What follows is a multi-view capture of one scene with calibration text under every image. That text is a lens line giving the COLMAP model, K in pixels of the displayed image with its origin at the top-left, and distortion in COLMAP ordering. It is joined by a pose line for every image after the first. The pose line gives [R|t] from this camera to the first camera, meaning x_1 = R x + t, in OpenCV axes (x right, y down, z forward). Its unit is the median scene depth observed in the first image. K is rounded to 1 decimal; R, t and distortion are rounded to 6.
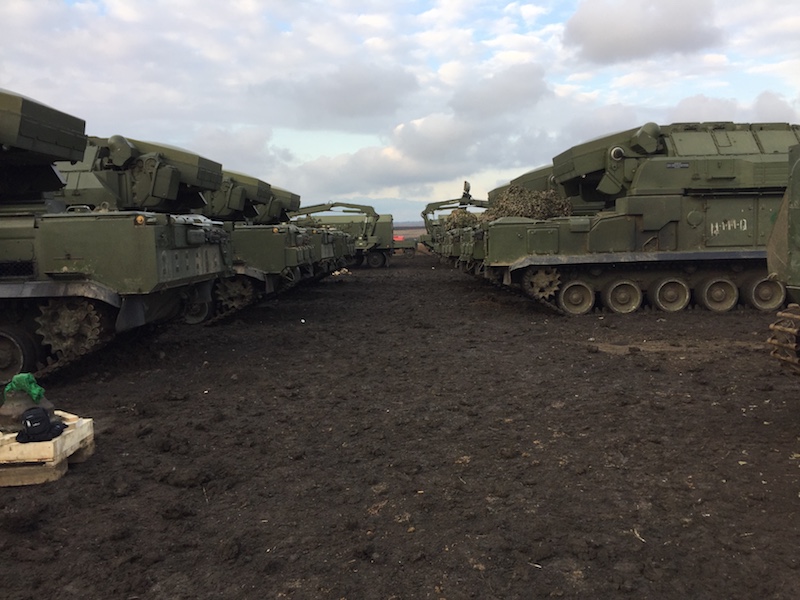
lens RADIAL K [[673.0, 0, 400.2], [0, 673.0, 300.2], [0, 0, 1]] dist [0.015270, -0.002362]
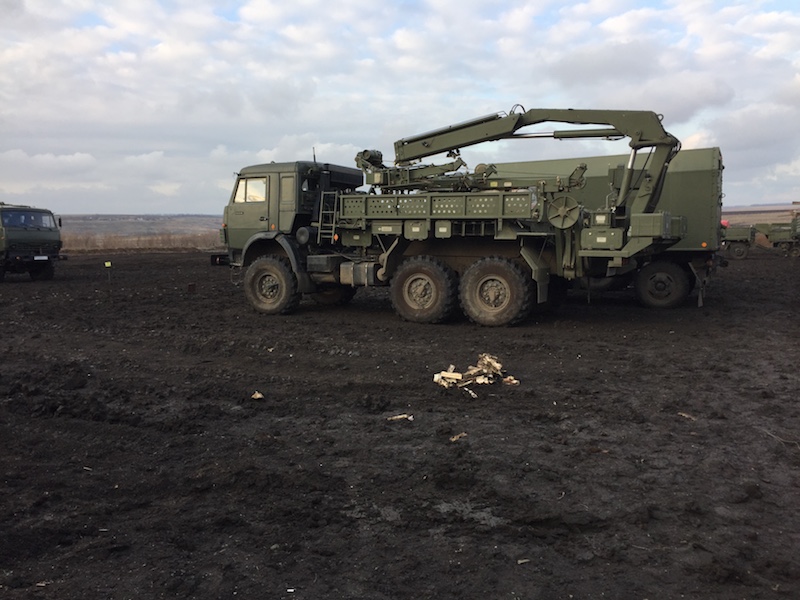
lens RADIAL K [[673.0, 0, 399.4], [0, 673.0, 301.3], [0, 0, 1]] dist [0.015270, -0.002362]
pose [[0.907956, 0.043172, -0.416835, -0.015828], [-0.035340, 0.999024, 0.026491, -0.060029], [0.417572, -0.009322, 0.908596, 0.681823]]
